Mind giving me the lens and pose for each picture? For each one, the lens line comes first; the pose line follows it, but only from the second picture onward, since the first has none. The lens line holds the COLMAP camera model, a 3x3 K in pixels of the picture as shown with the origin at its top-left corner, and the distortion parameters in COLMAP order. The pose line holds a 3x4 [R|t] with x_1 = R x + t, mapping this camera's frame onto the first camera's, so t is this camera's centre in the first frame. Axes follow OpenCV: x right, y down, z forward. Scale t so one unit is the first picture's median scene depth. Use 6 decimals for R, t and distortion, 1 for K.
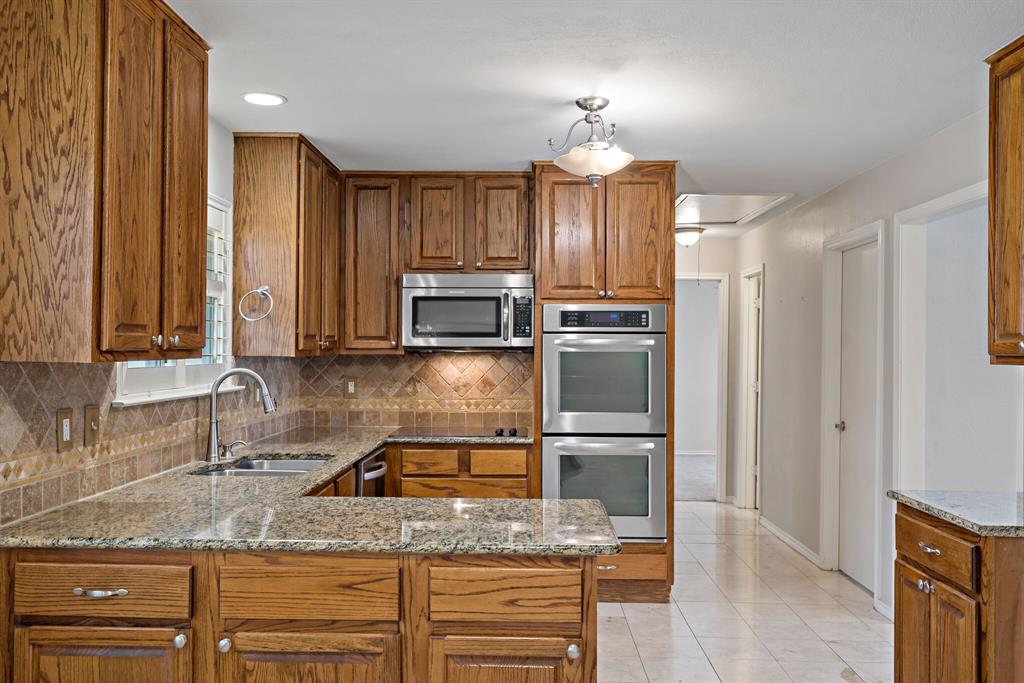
lens RADIAL K [[881.7, 0, 512.0], [0, 881.7, 341.5], [0, 0, 1]] dist [-0.002568, -0.002822]
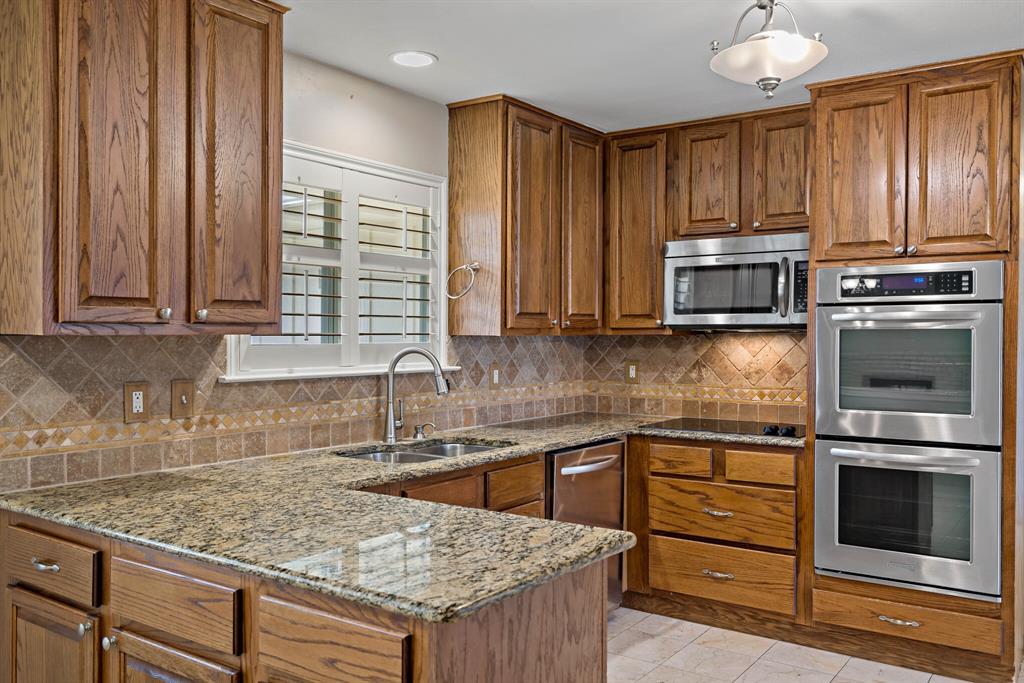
lens RADIAL K [[848.8, 0, 512.0], [0, 848.8, 341.5], [0, 0, 1]] dist [0.004833, -0.000958]
pose [[0.826048, -0.000288, -0.563599, 0.234251], [0.007925, 0.999907, 0.011104, 0.011584], [0.563544, -0.013639, 0.825974, 0.231672]]
